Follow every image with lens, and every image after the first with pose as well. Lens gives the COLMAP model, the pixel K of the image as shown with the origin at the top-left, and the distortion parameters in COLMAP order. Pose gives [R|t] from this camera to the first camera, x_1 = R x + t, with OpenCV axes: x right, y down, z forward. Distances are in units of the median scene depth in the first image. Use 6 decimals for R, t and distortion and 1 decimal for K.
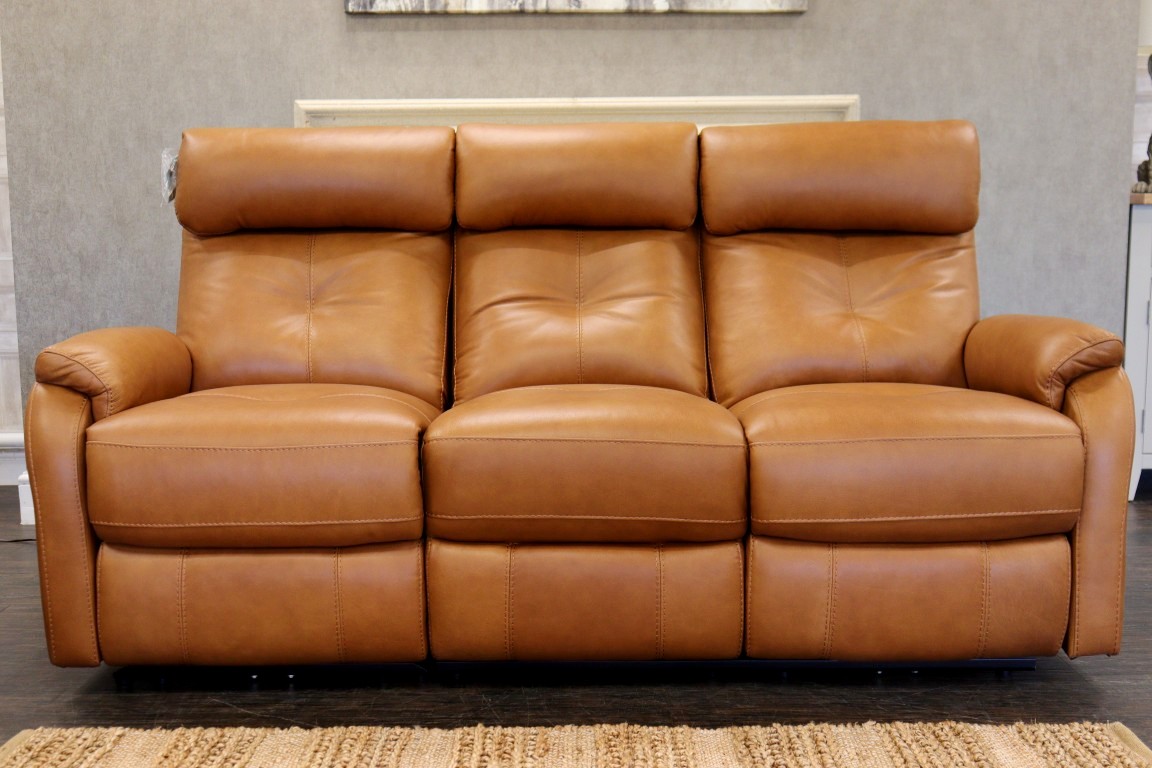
lens RADIAL K [[1380.4, 0, 575.8], [0, 1380.4, 379.3], [0, 0, 1]] dist [0.005992, 0.000000]
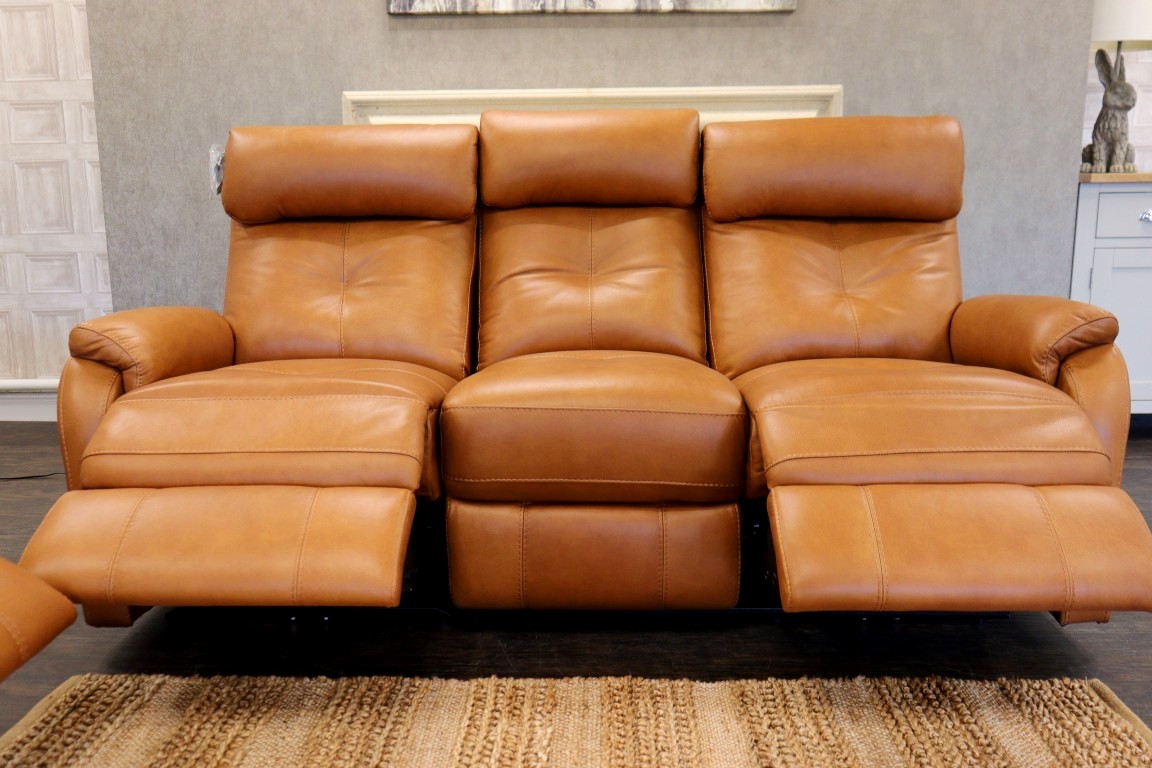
lens RADIAL K [[986.1, 0, 574.5], [0, 986.1, 378.9], [0, 0, 1]] dist [0.008915, -0.021877]
pose [[0.999669, 0.003194, -0.025524, 0.010152], [-0.001410, 0.997572, 0.069625, -0.027262], [0.025685, -0.069566, 0.997247, 0.210871]]
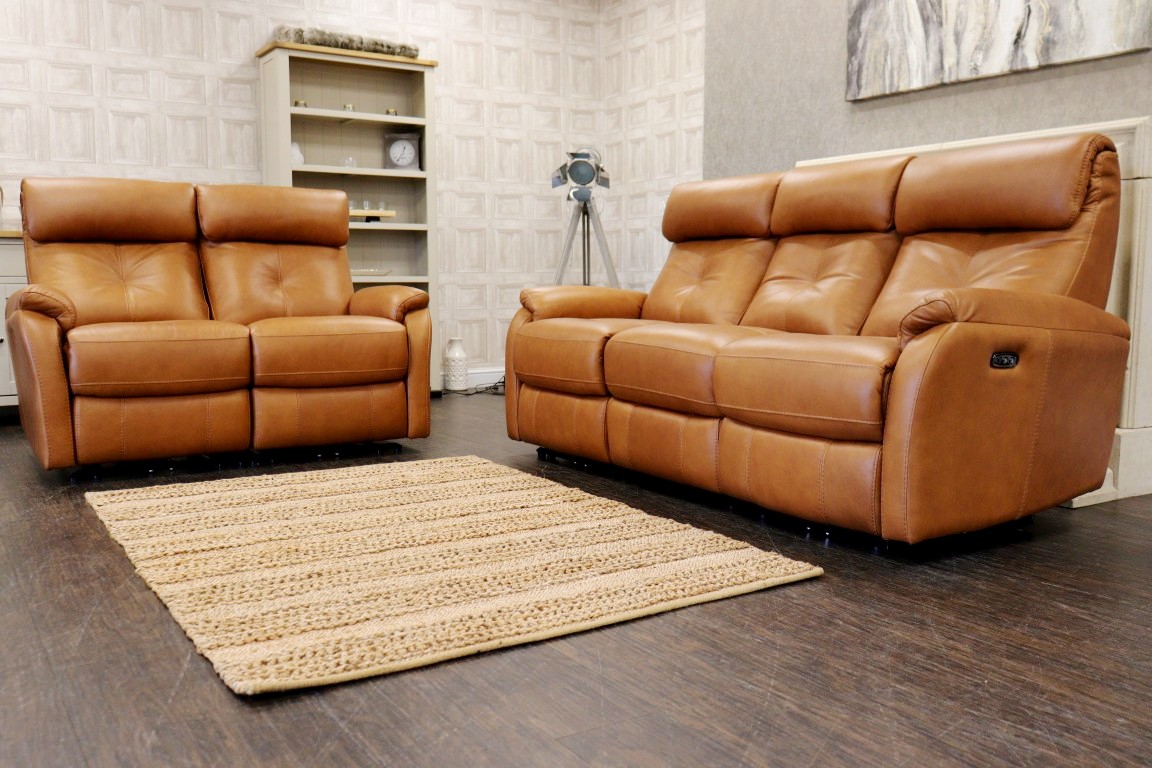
lens RADIAL K [[1066.5, 0, 571.8], [0, 1066.5, 385.2], [0, 0, 1]] dist [0.006582, 0.000000]
pose [[0.523845, 0.093025, -0.846719, 0.861294], [-0.103242, 0.993625, 0.045291, 0.032434], [0.845534, 0.063691, 0.530110, 0.155658]]
